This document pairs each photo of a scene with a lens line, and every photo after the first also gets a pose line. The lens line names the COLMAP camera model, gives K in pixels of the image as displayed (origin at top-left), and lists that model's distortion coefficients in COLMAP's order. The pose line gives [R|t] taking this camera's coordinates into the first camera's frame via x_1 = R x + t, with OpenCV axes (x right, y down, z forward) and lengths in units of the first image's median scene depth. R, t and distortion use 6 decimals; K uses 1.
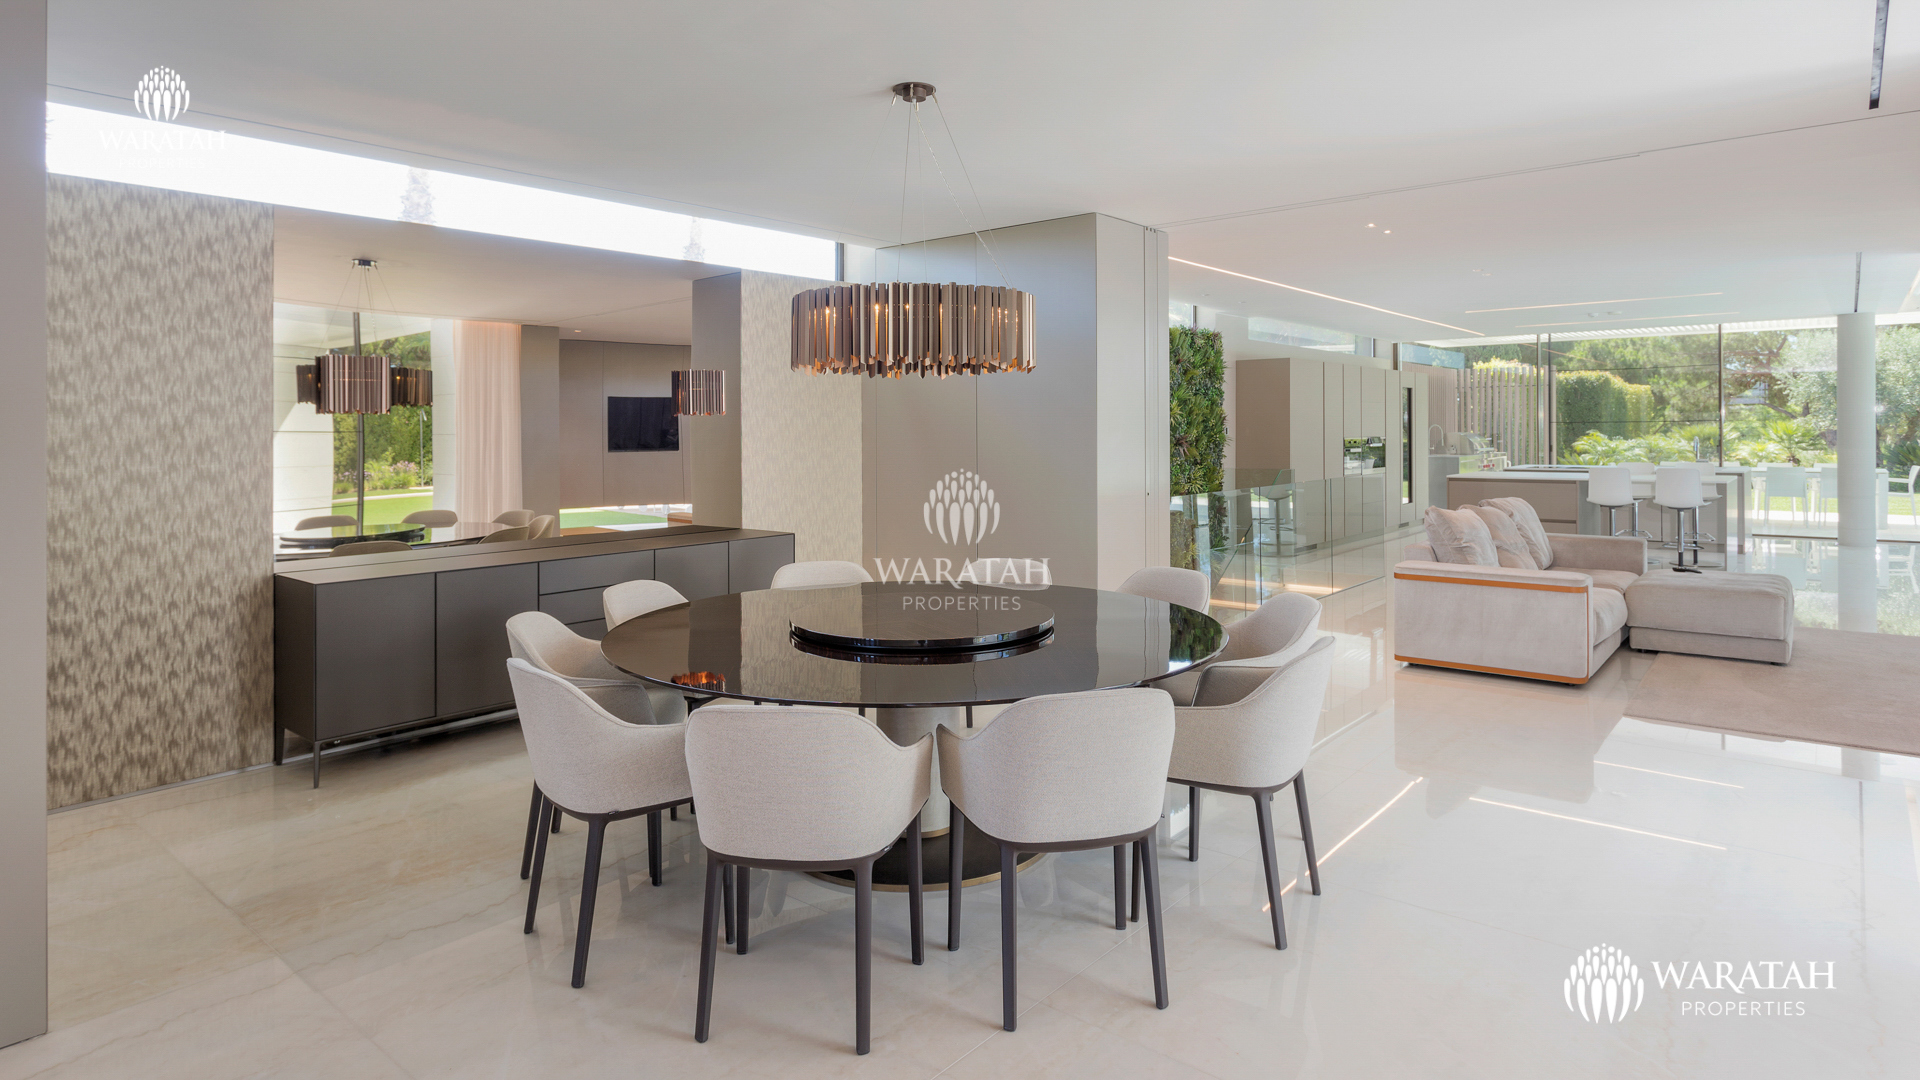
lens RADIAL K [[1077.6, 0, 963.3], [0, 1077.6, 427.0], [0, 0, 1]] dist [-0.000870, 0.000072]
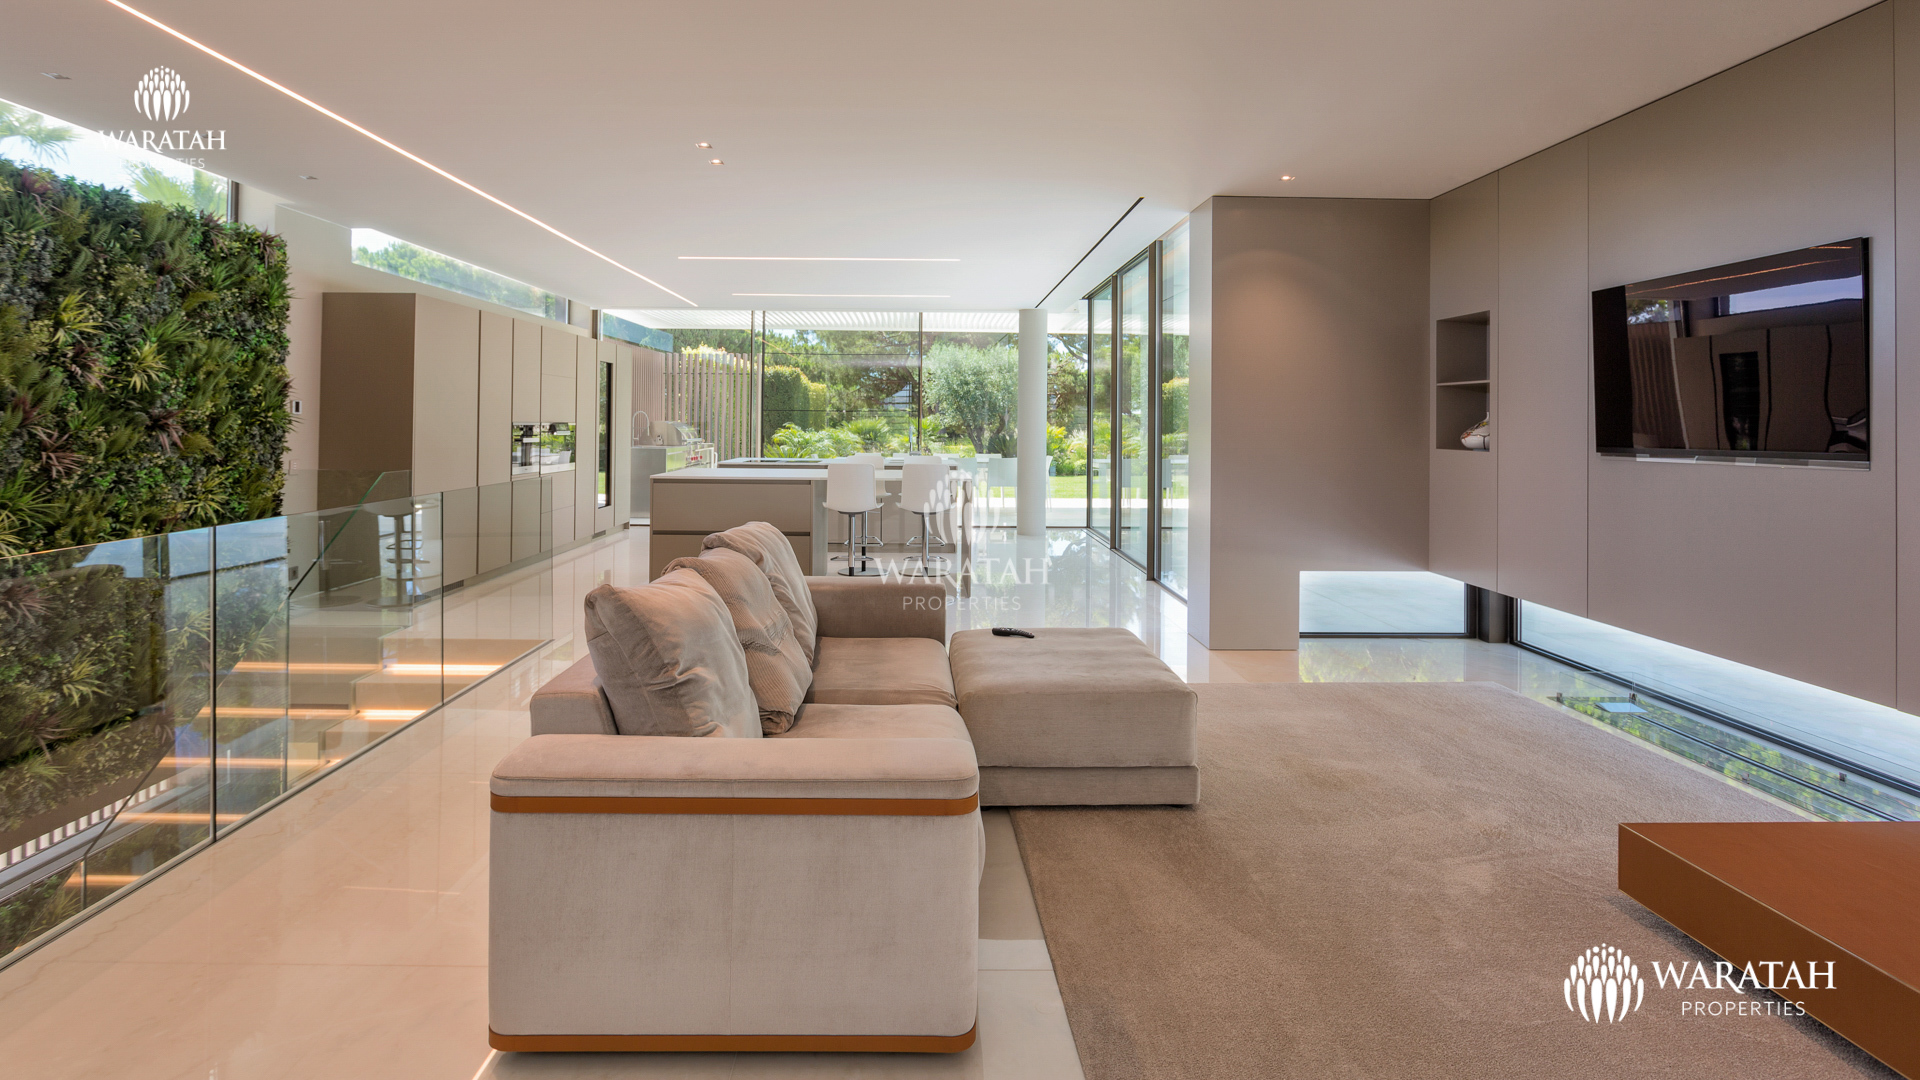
lens RADIAL K [[989.9, 0, 962.2], [0, 989.9, 426.3], [0, 0, 1]] dist [0.006584, 0.000573]
pose [[0.749794, 0.012724, 0.661549, 0.153405], [-0.017124, 0.999853, 0.000177, 0.007705], [-0.661450, -0.011461, 0.749902, 0.337376]]
